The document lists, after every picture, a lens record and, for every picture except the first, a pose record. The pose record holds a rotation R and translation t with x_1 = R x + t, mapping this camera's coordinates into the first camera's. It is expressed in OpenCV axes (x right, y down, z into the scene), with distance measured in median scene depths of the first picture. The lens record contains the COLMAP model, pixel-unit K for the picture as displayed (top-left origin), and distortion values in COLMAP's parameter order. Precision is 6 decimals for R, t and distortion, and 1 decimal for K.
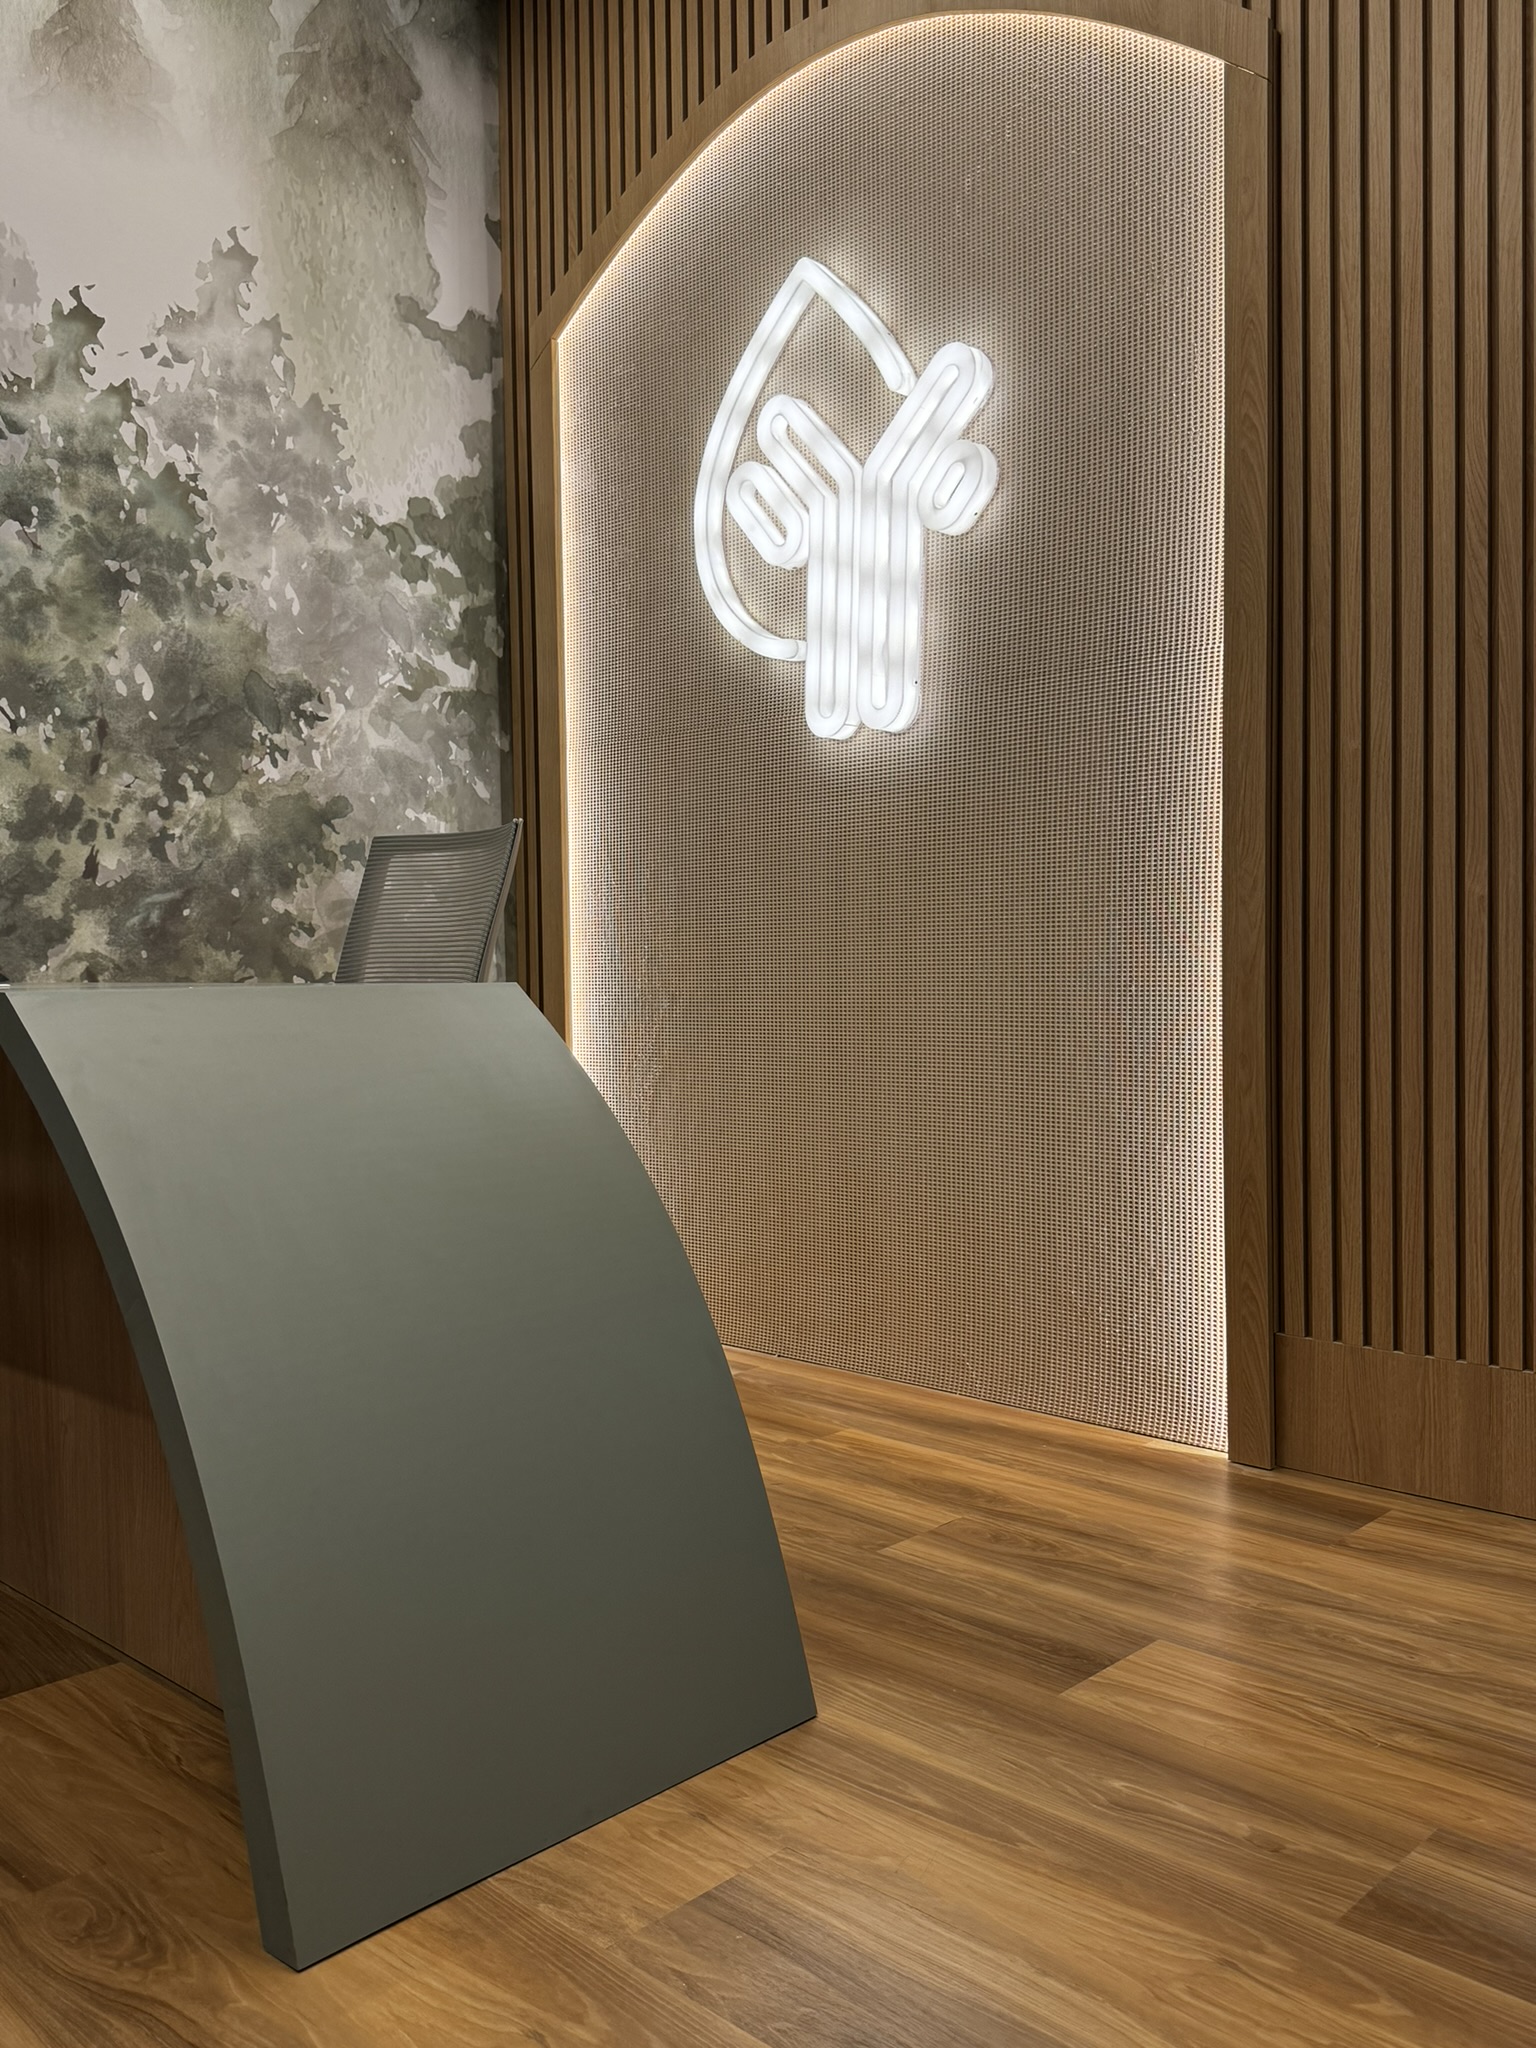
lens RADIAL K [[1707.6, 0, 756.8], [0, 1707.6, 1018.7], [0, 0, 1]] dist [0.009161, -0.014237]
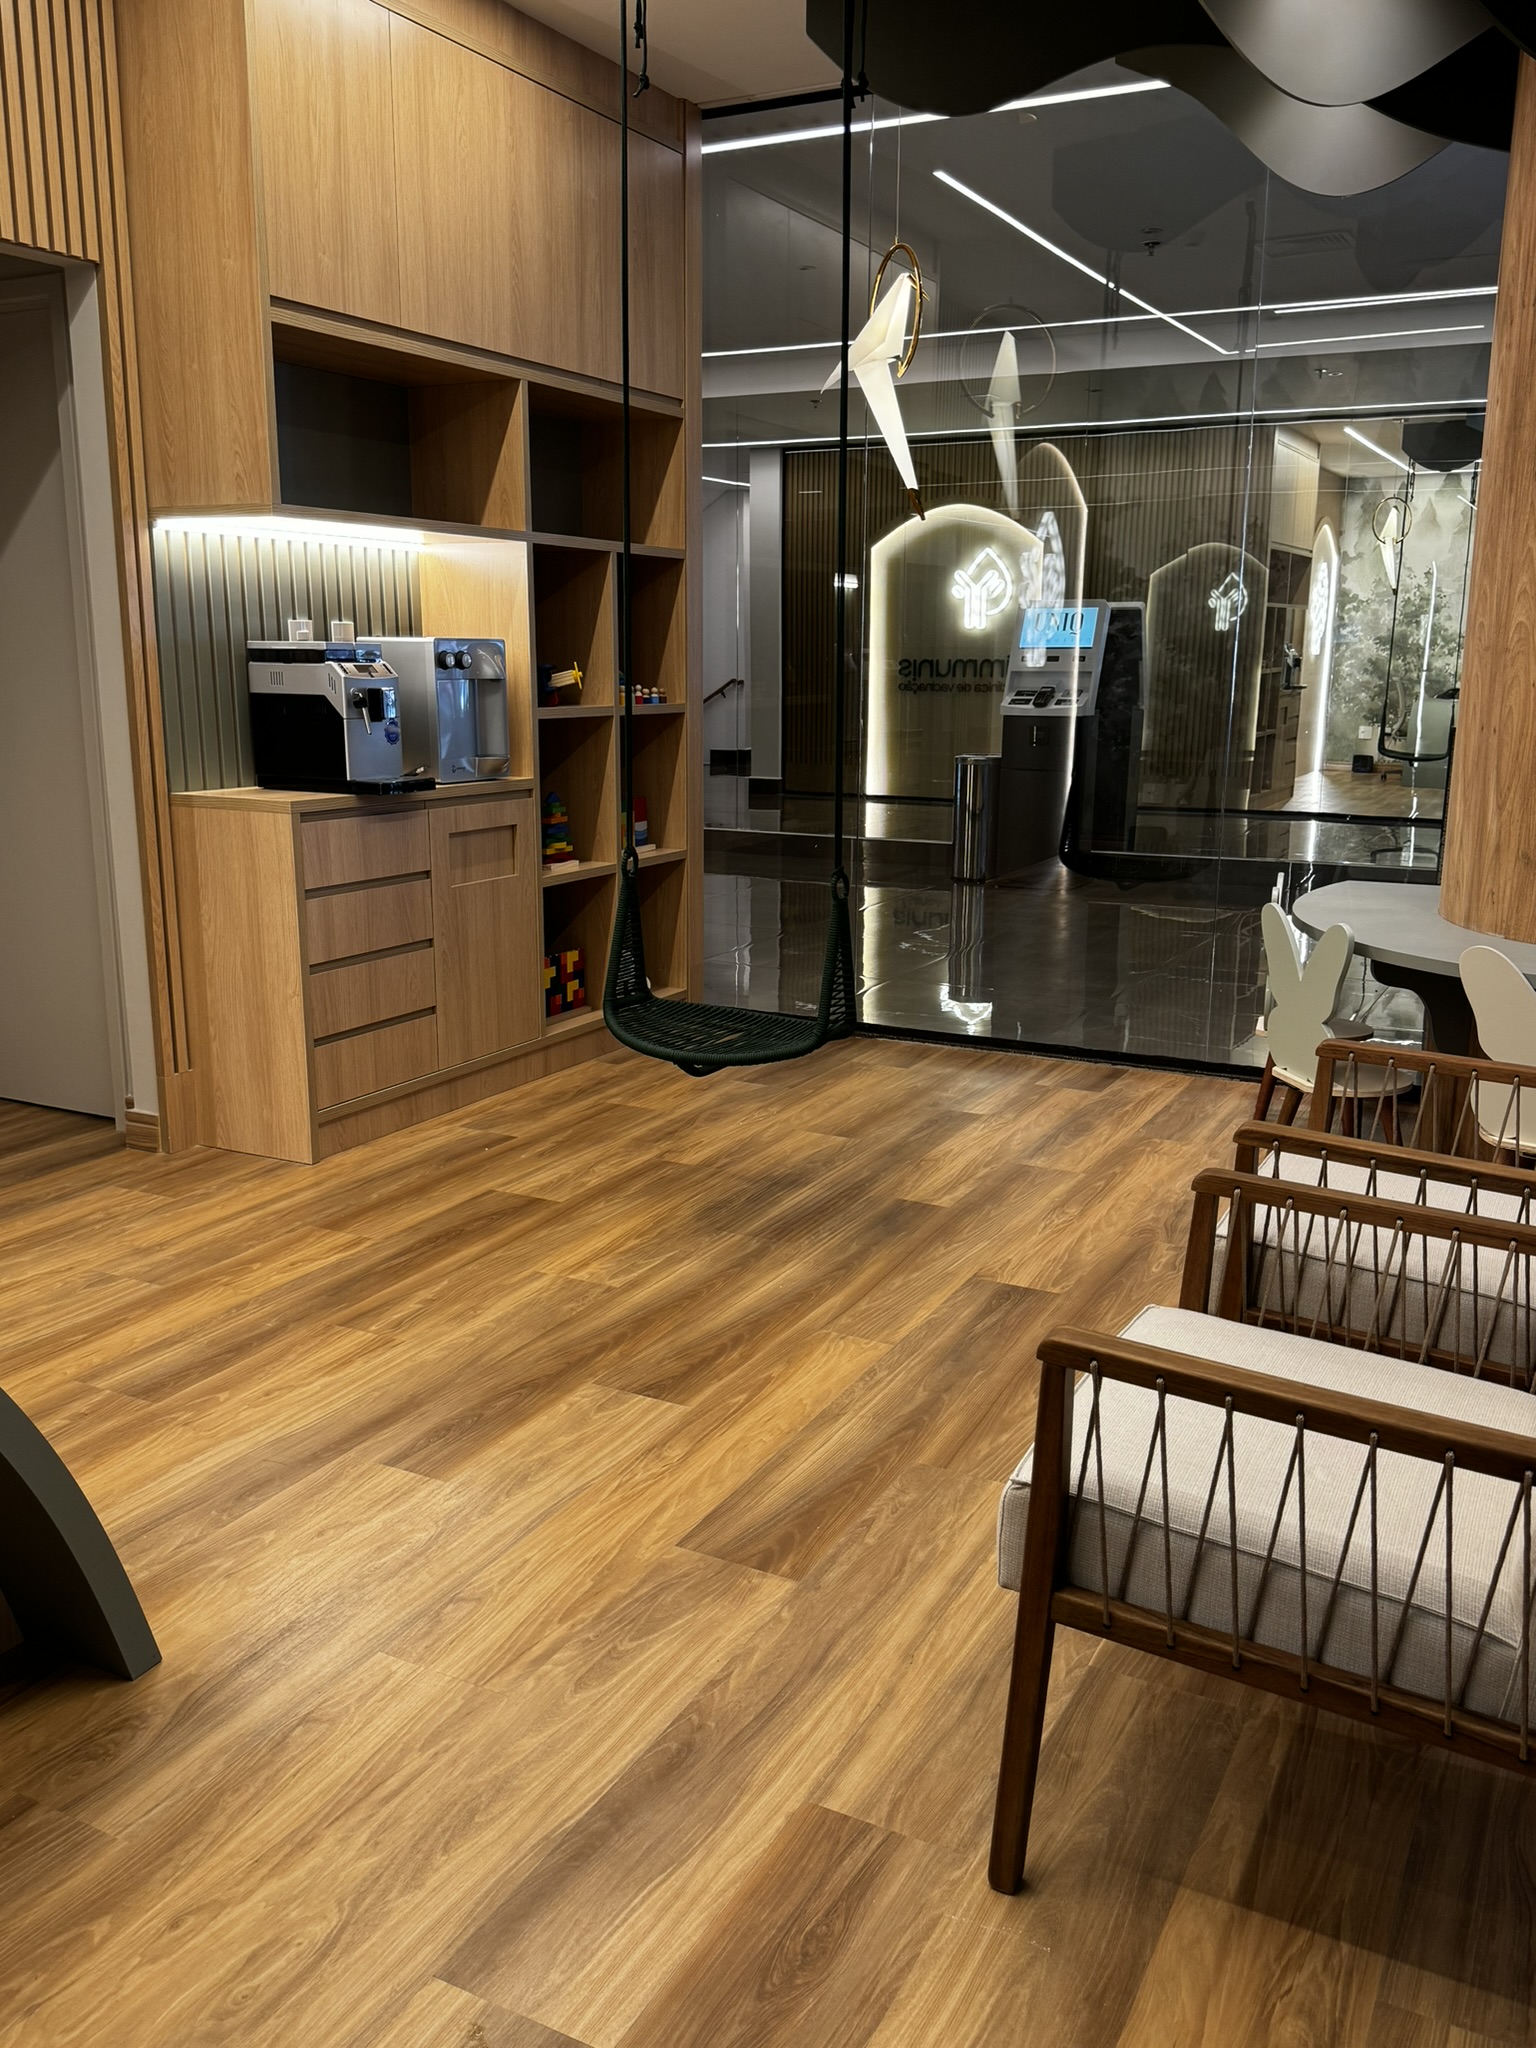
lens RADIAL K [[1662.2, 0, 765.1], [0, 1662.2, 1023.0], [0, 0, 1]] dist [0.175522, -0.363928]
pose [[-0.281654, -0.198358, 0.938789, -0.764531], [0.024293, 0.976611, 0.213638, -0.164387], [-0.959208, 0.082978, -0.270248, 0.333567]]
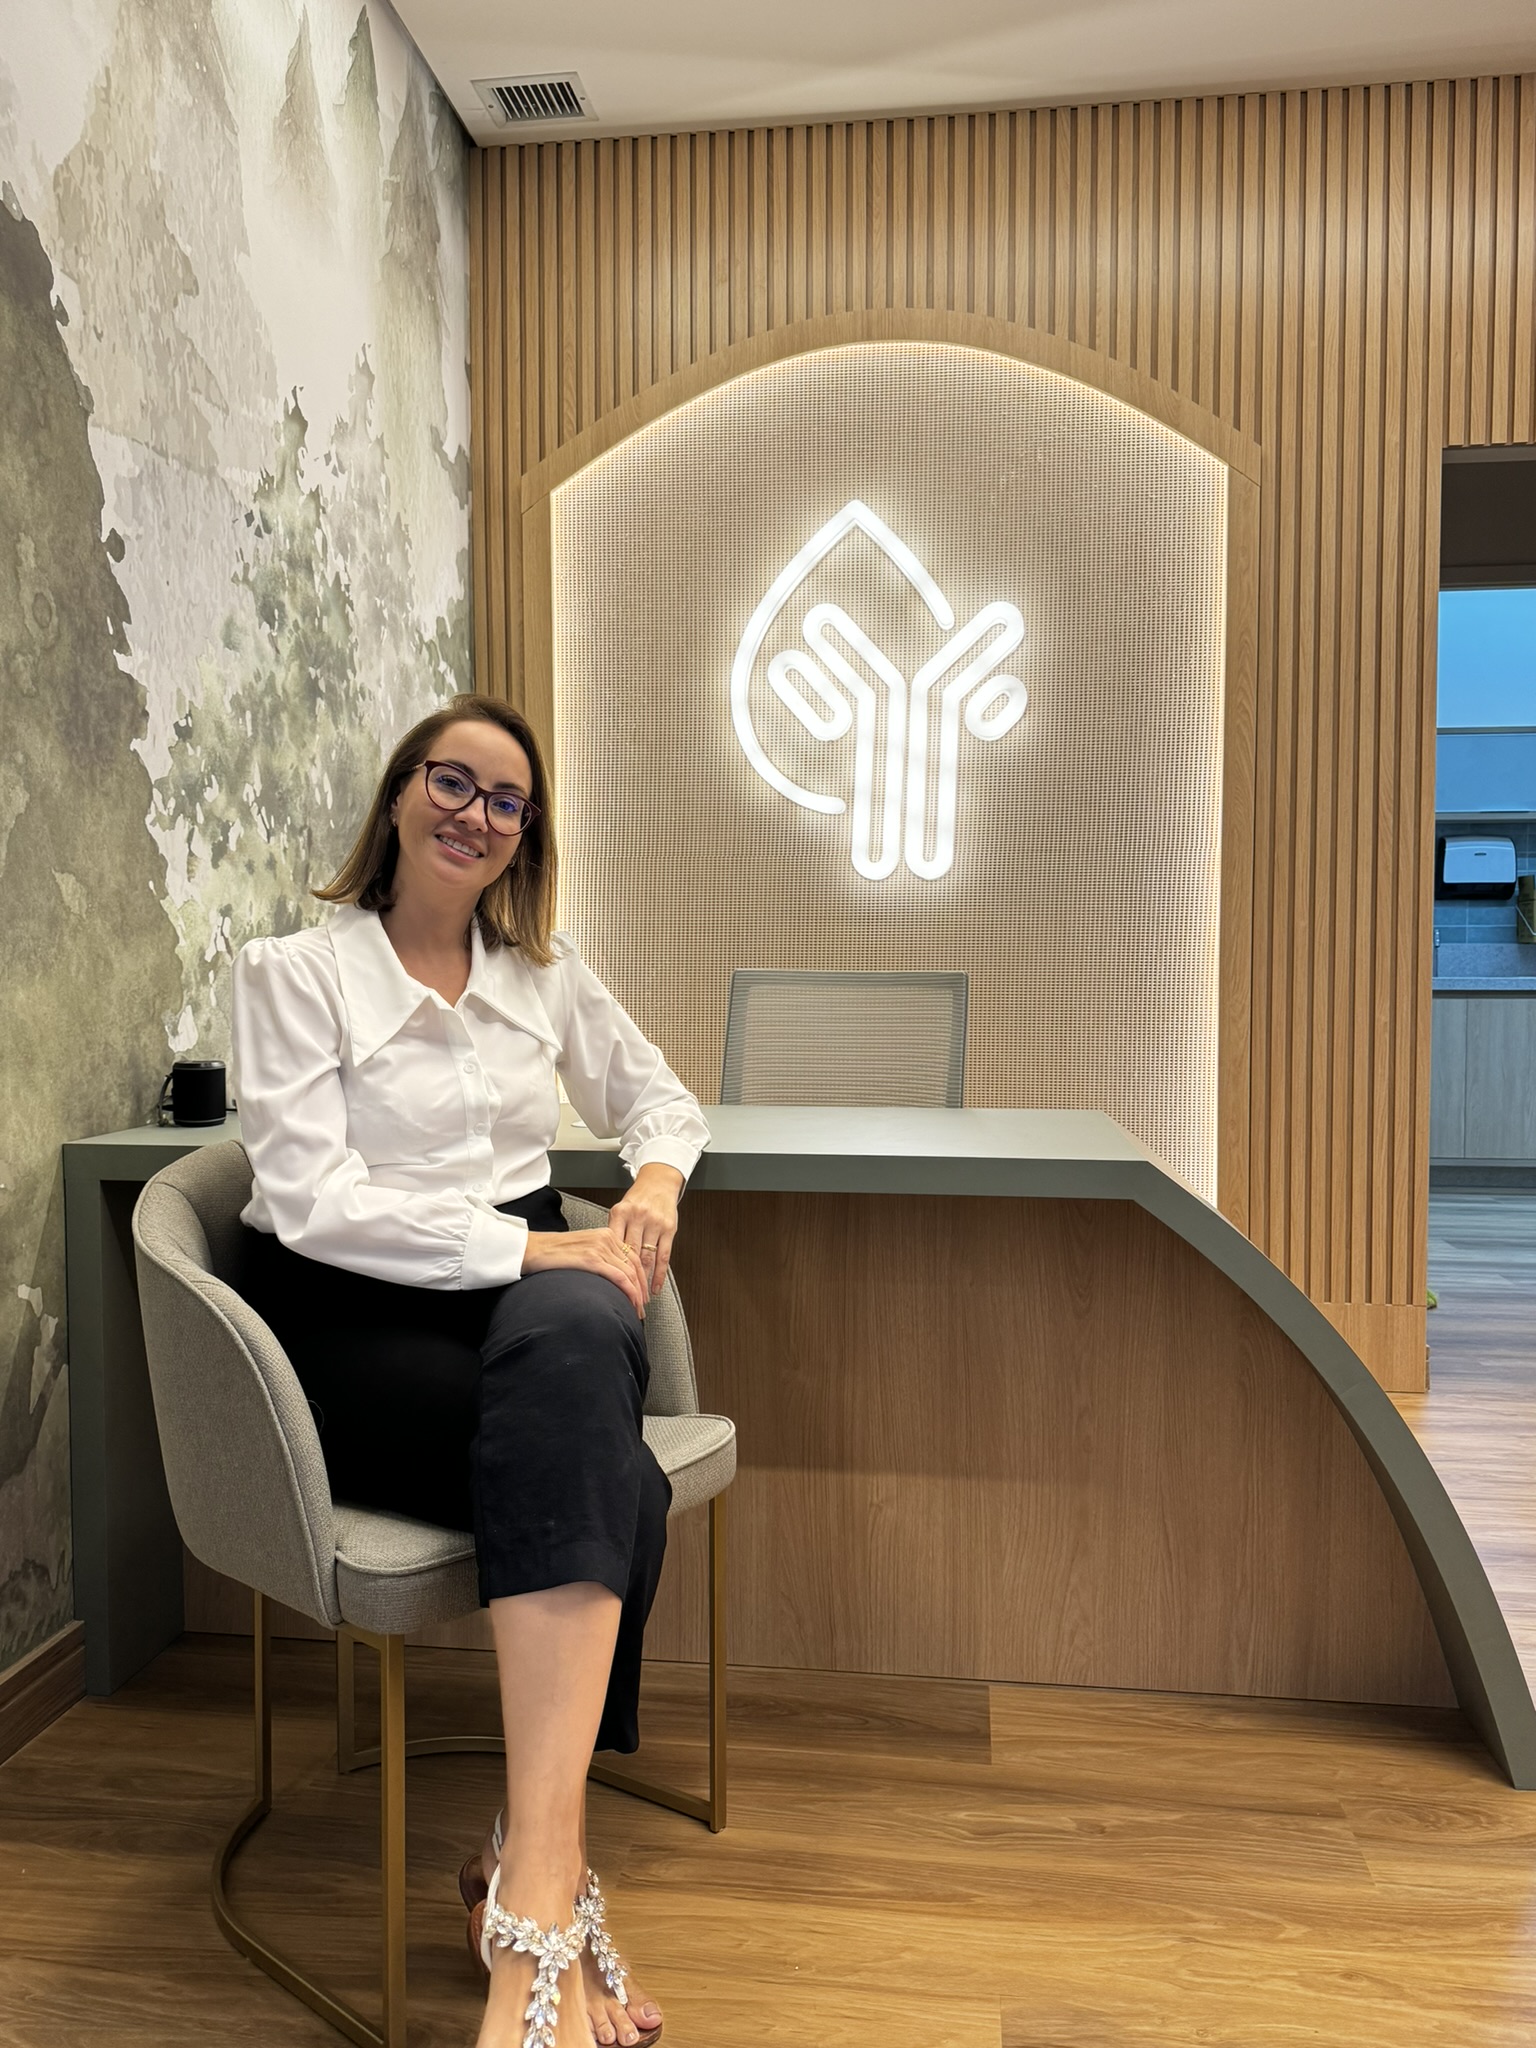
lens RADIAL K [[1500.9, 0, 773.9], [0, 1500.9, 1034.9], [0, 0, 1]] dist [0.001863, -0.009389]
pose [[0.803035, -0.017812, 0.595666, -0.672697], [0.007707, 0.999780, 0.019506, -0.068407], [-0.595882, -0.011073, 0.802995, 0.135543]]
